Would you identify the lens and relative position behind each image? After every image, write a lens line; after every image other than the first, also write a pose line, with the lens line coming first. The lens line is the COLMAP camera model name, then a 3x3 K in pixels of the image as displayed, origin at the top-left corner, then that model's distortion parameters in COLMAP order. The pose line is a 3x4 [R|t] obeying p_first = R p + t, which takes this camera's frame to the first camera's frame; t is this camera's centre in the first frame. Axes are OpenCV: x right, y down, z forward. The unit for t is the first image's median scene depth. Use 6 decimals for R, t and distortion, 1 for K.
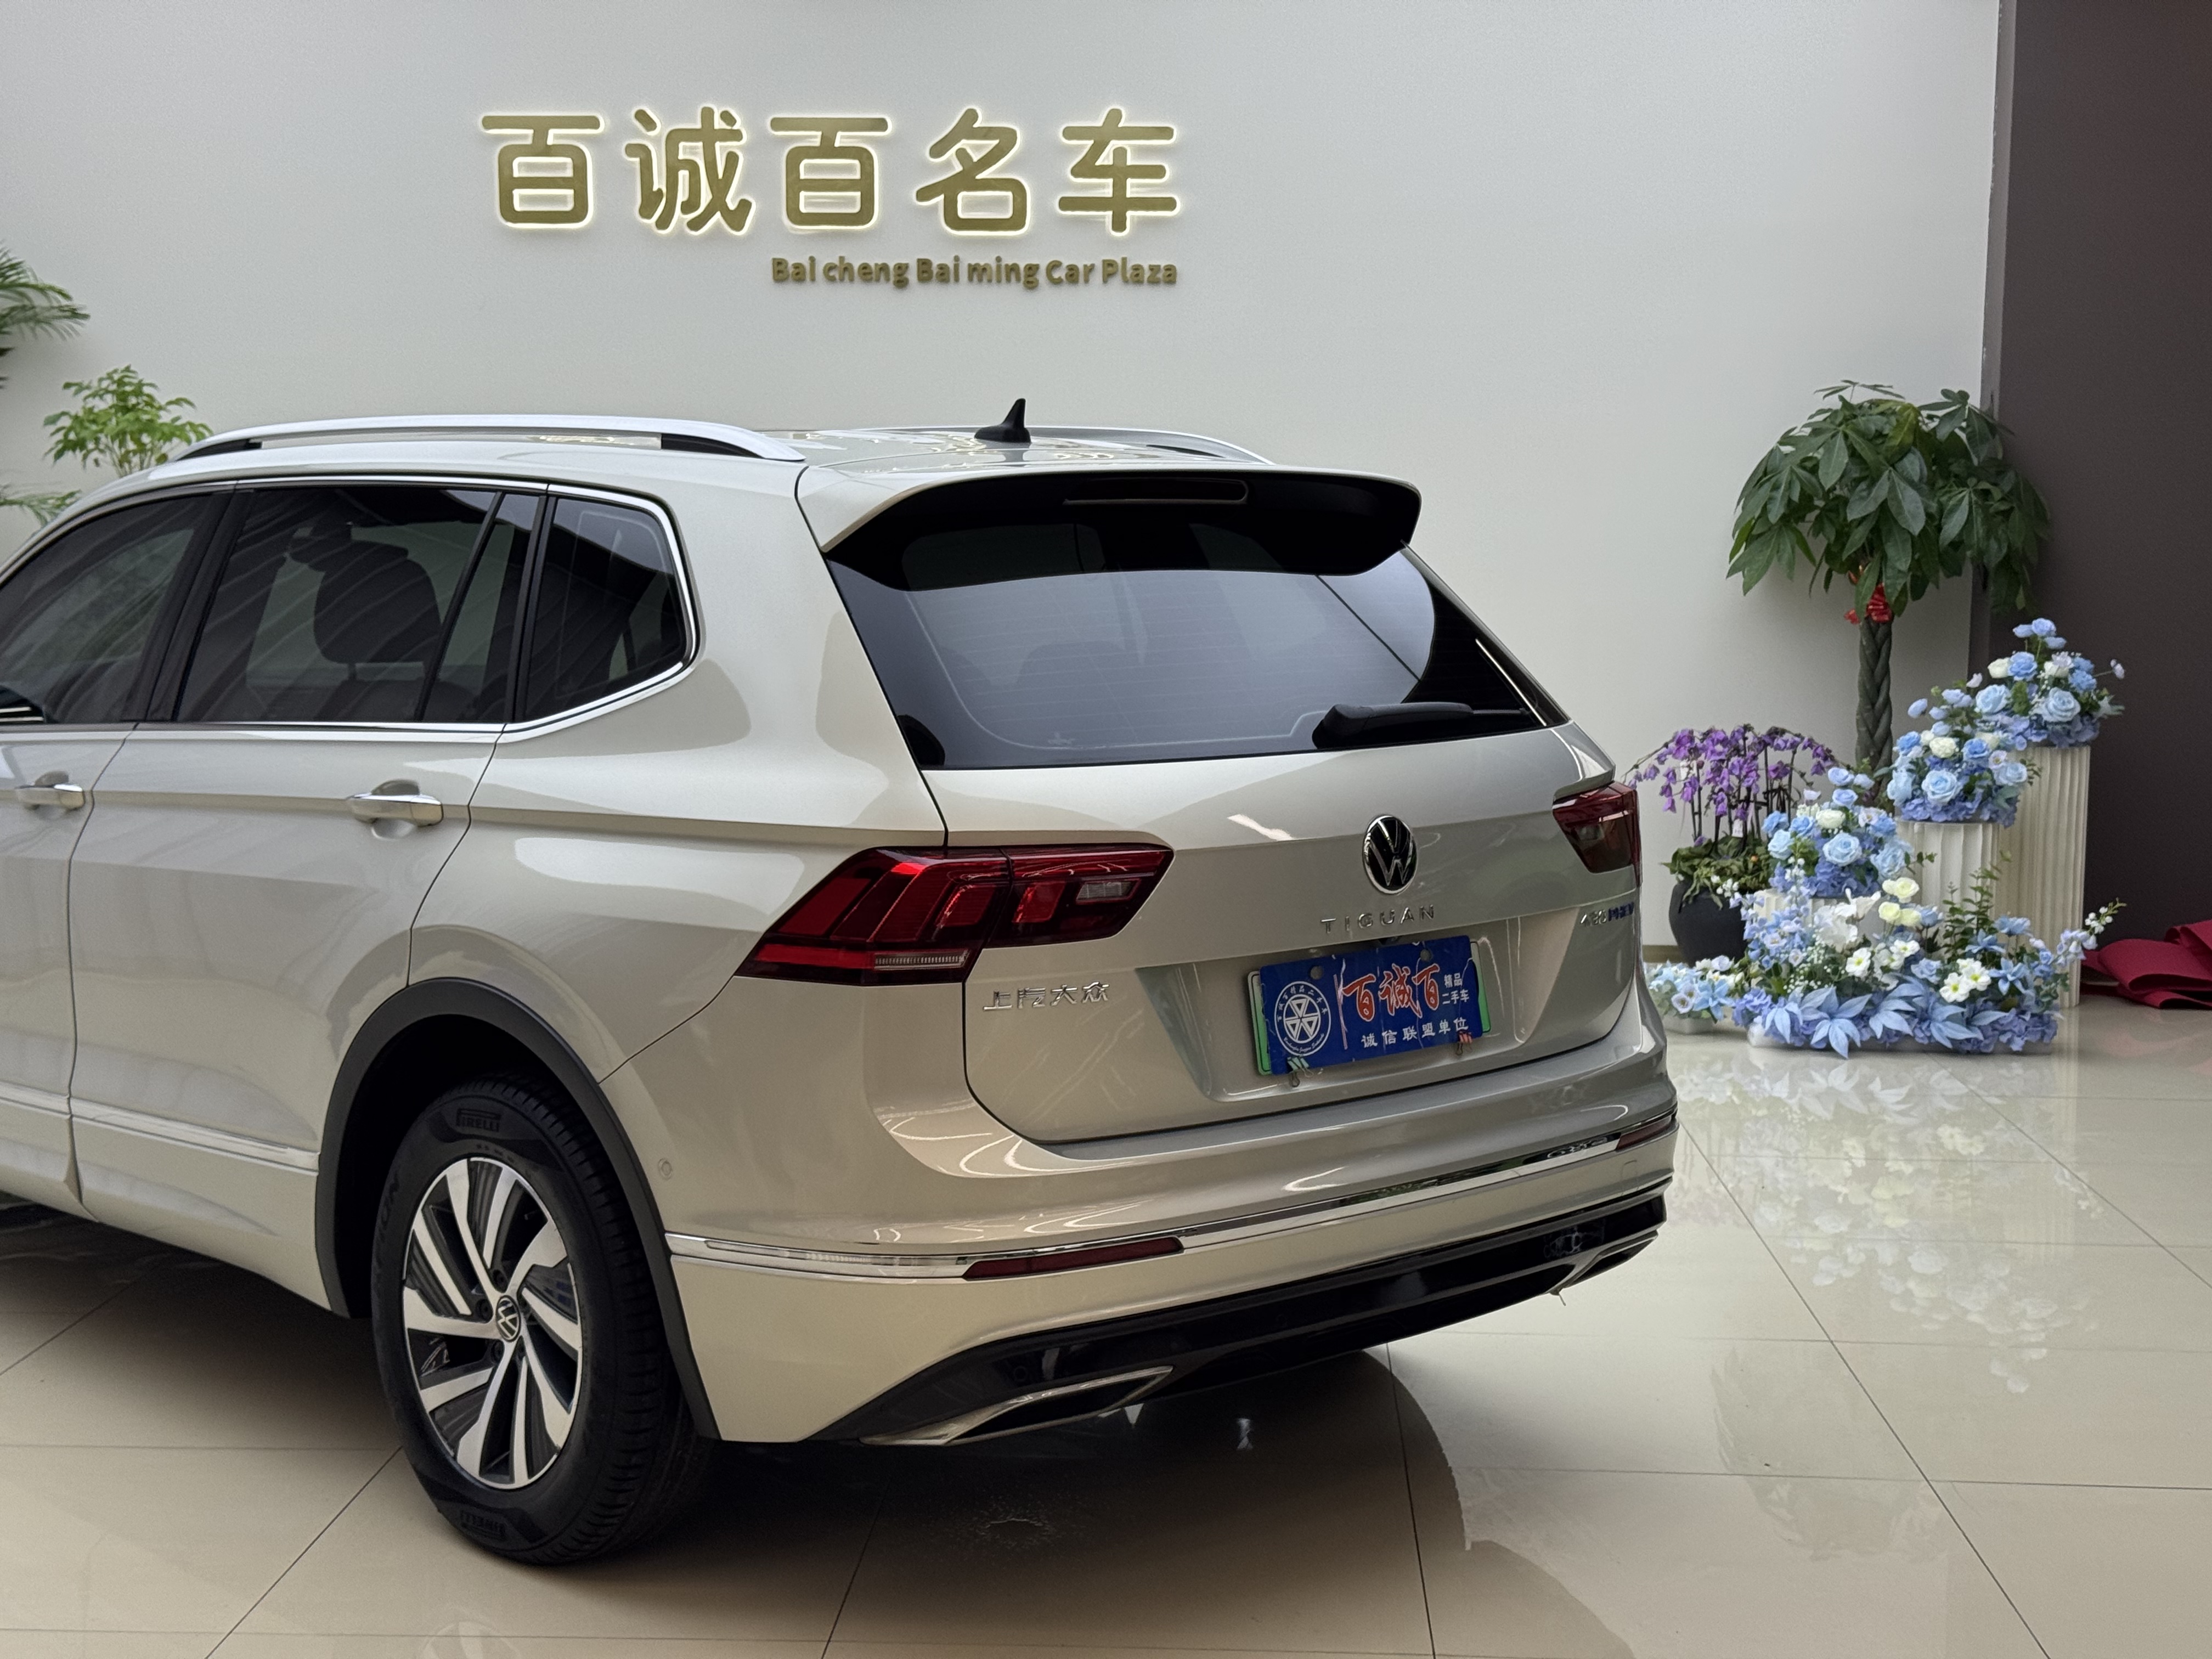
lens RADIAL K [[3089.6, 0, 1106.0], [0, 3089.6, 829.5], [0, 0, 1]] dist [0.198429, -0.384656]
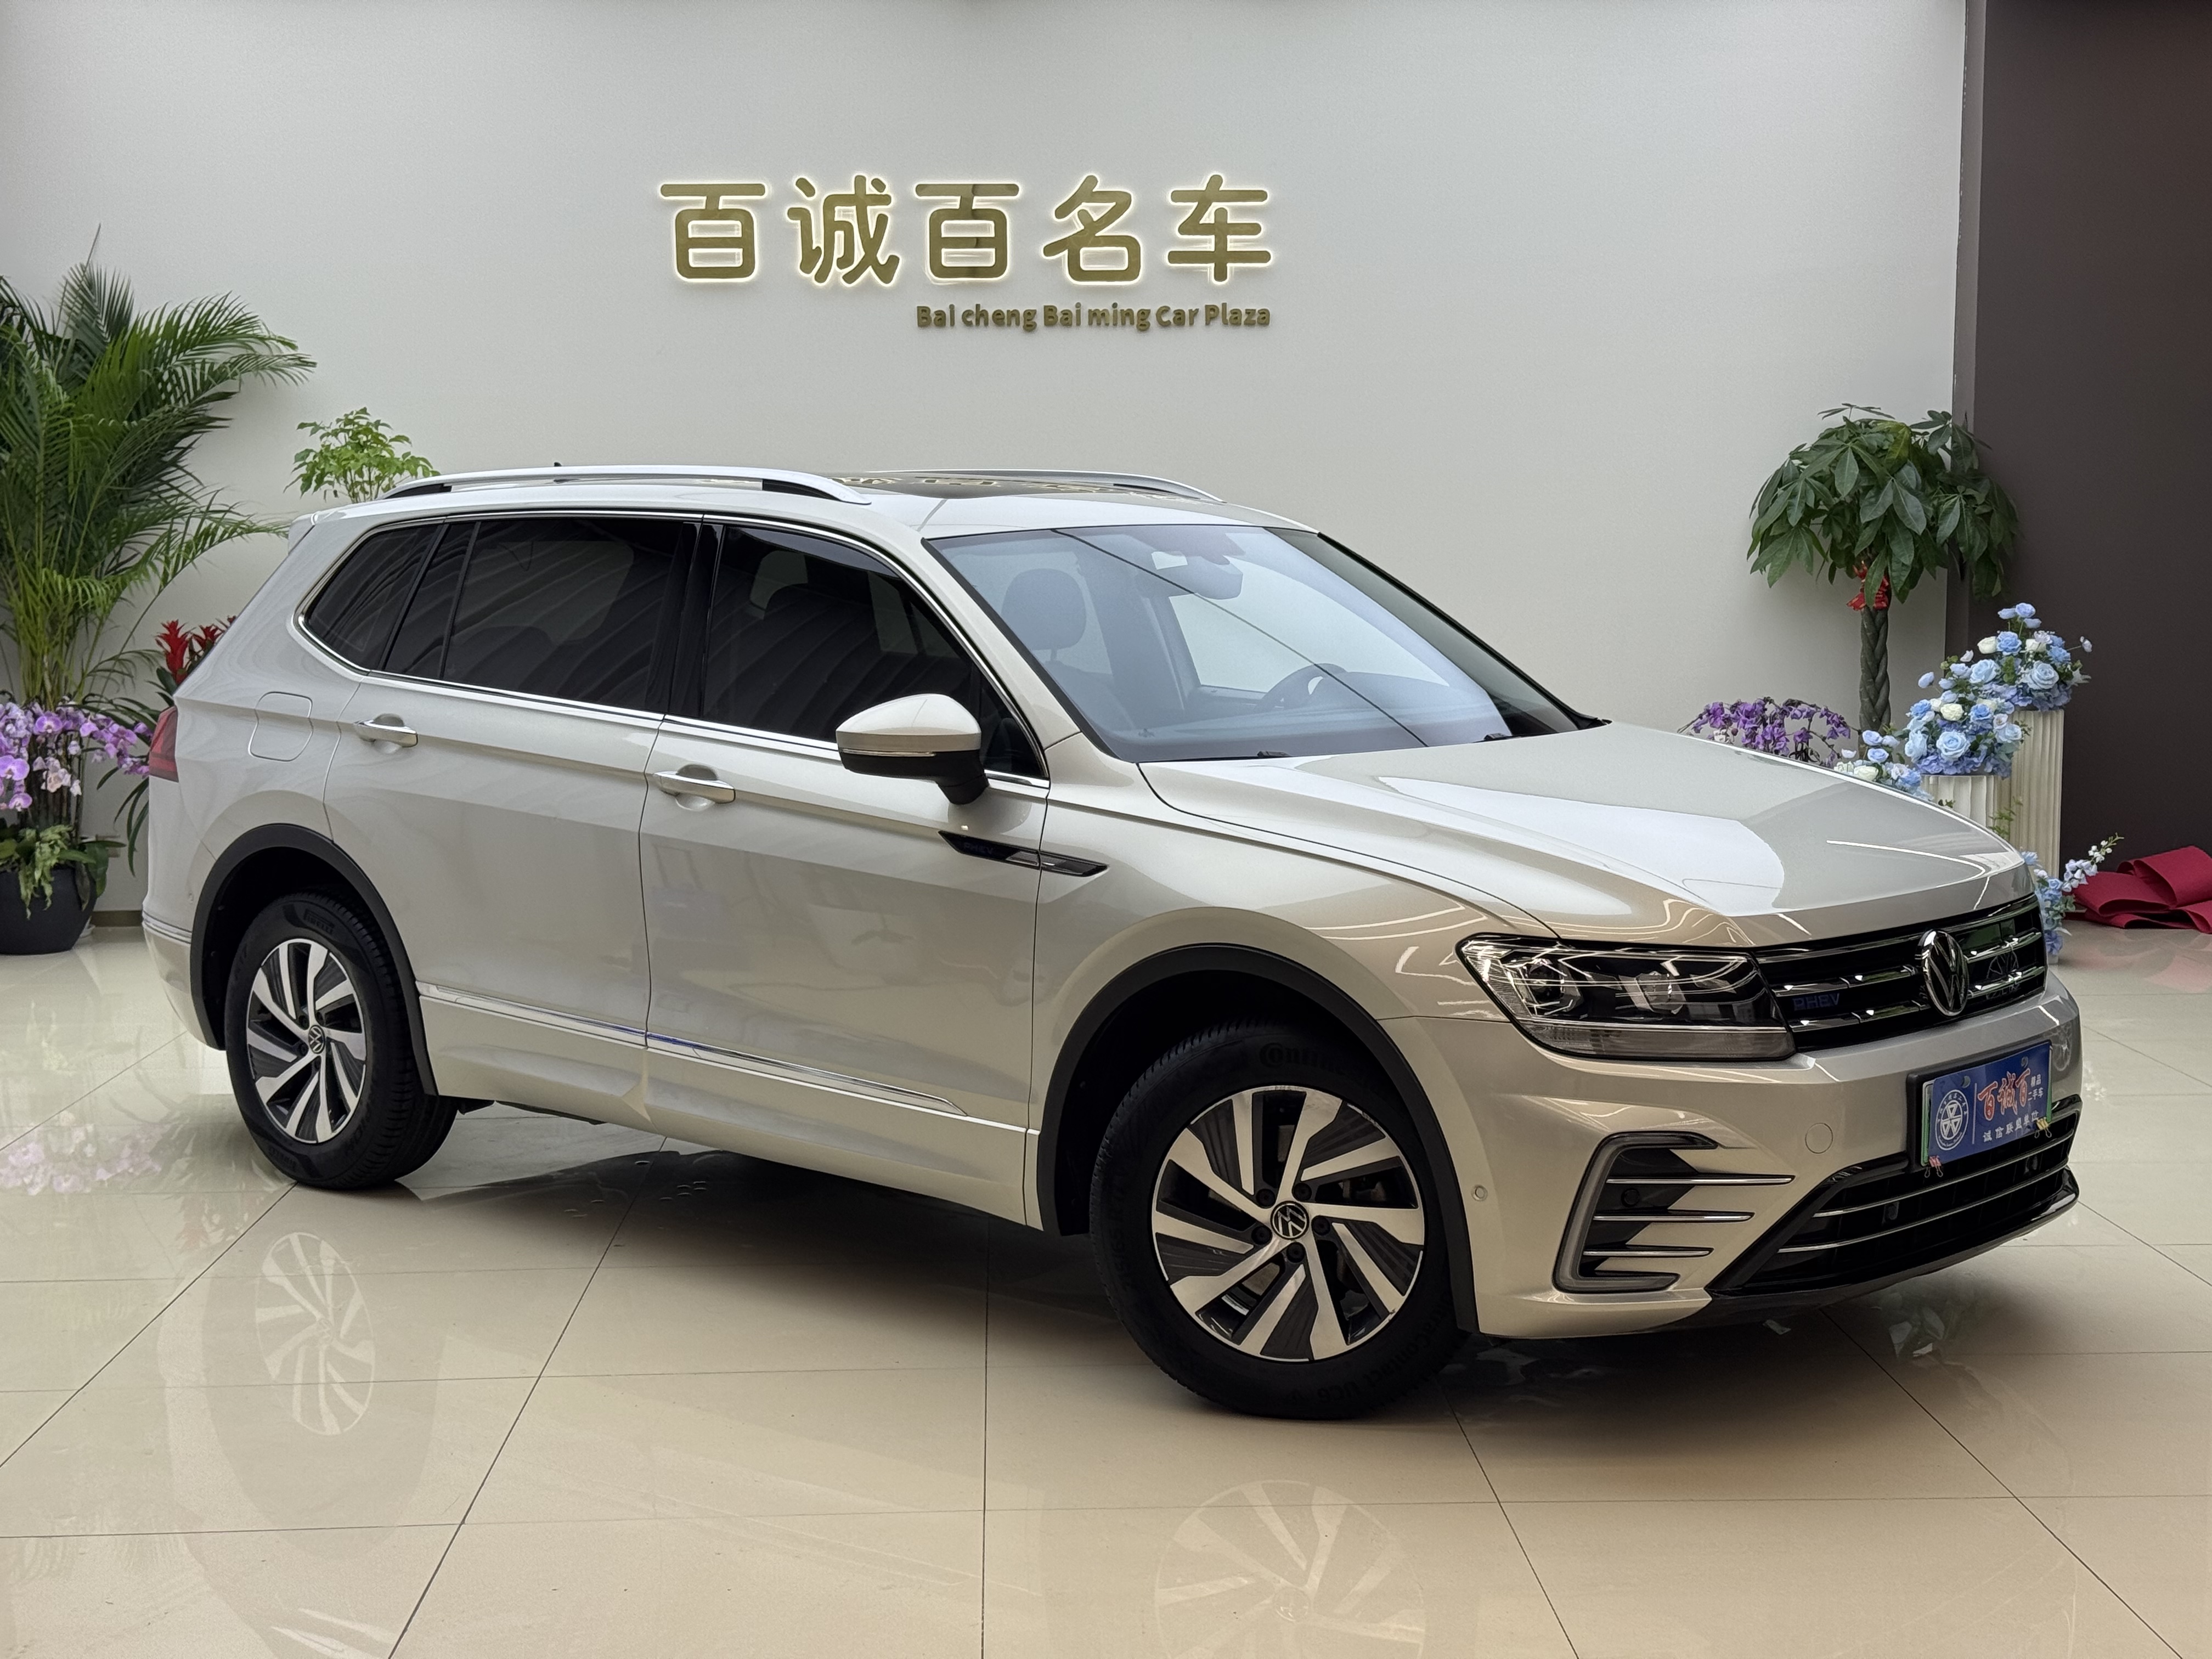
lens RADIAL K [[3089.6, 0, 1106.0], [0, 3089.6, 829.5], [0, 0, 1]] dist [0.198429, -0.384656]
pose [[0.995965, -0.022140, 0.086970, -0.142958], [0.022198, 0.999754, 0.000294, 0.009886], [-0.086955, 0.001638, 0.996211, -0.144111]]
